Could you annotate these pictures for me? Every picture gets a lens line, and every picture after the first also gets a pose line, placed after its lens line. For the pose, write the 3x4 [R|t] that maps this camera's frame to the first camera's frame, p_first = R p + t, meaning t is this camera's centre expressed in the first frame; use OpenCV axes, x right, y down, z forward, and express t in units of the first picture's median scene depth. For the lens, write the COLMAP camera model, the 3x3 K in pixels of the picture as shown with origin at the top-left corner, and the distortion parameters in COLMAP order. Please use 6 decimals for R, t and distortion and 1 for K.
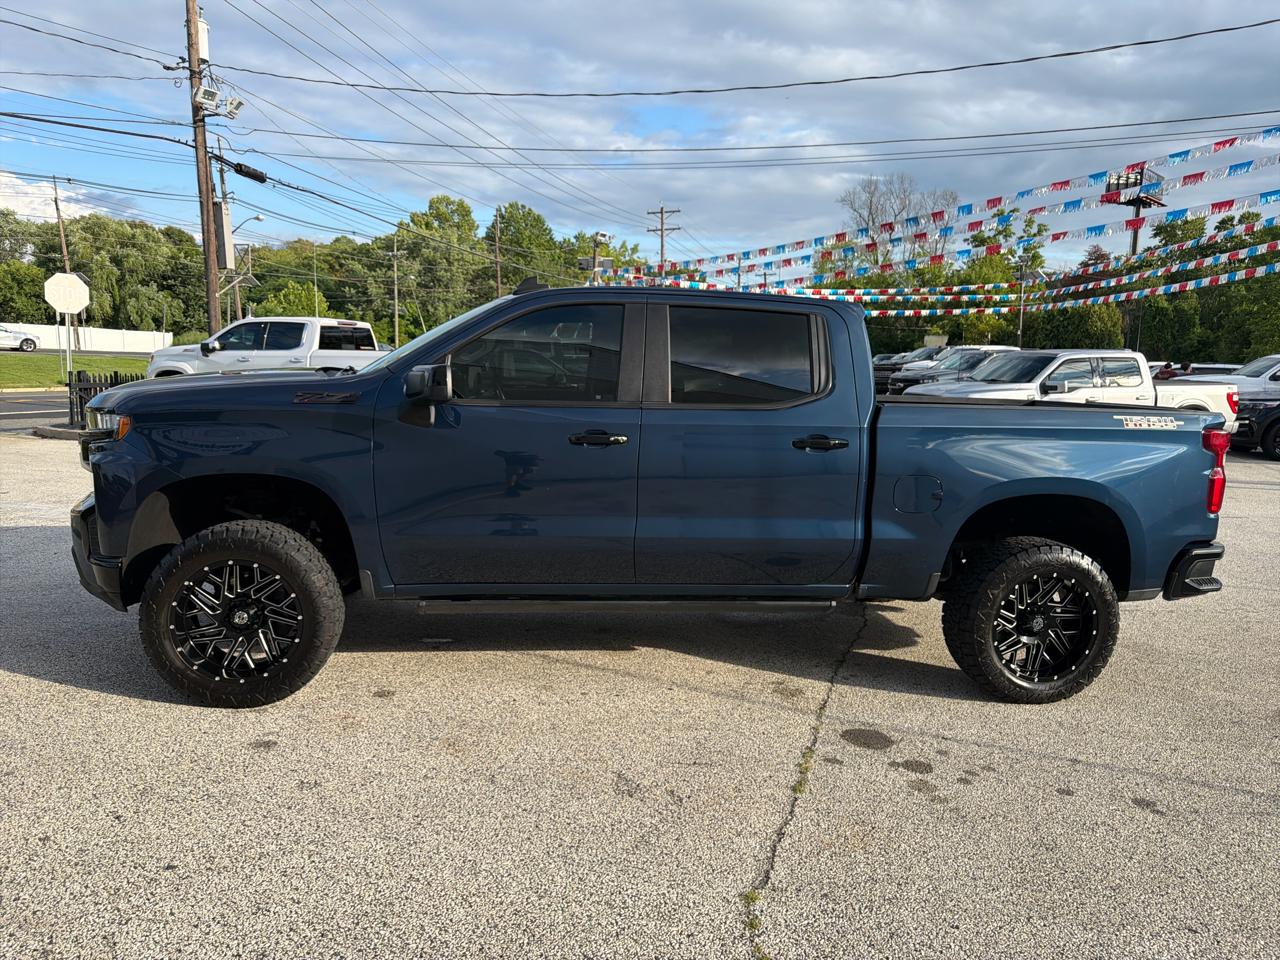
lens RADIAL K [[907.4, 0, 637.3], [0, 907.4, 480.9], [0, 0, 1]] dist [0.040067, -0.048637]
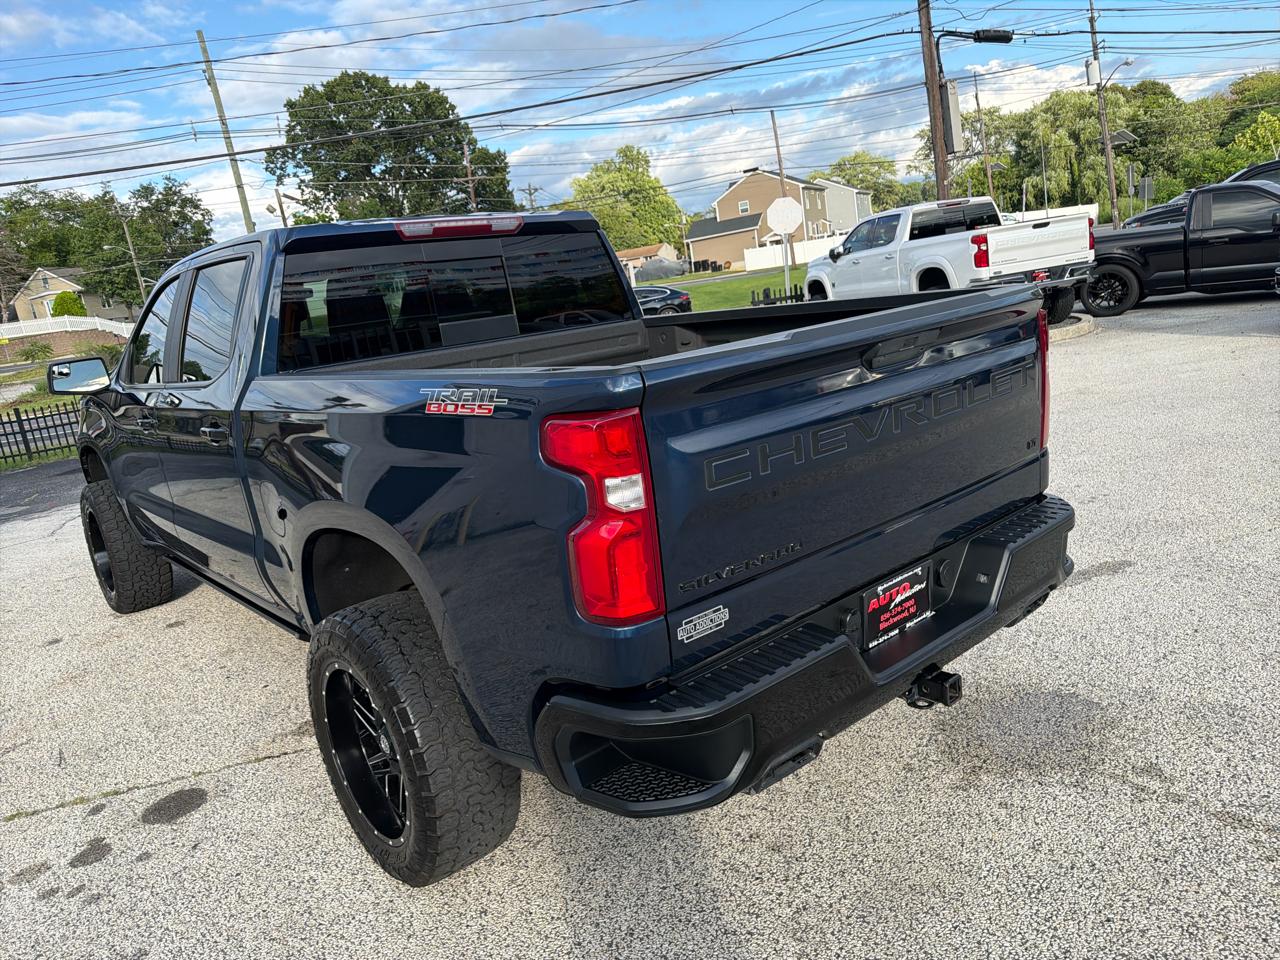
lens RADIAL K [[907.4, 0, 629.8], [0, 907.4, 483.1], [0, 0, 1]] dist [0.040067, -0.048637]
pose [[0.531318, 0.083218, -0.843075, 0.108627], [0.036257, 0.992018, 0.120770, -0.008199], [0.846396, -0.094735, 0.524060, 0.090815]]
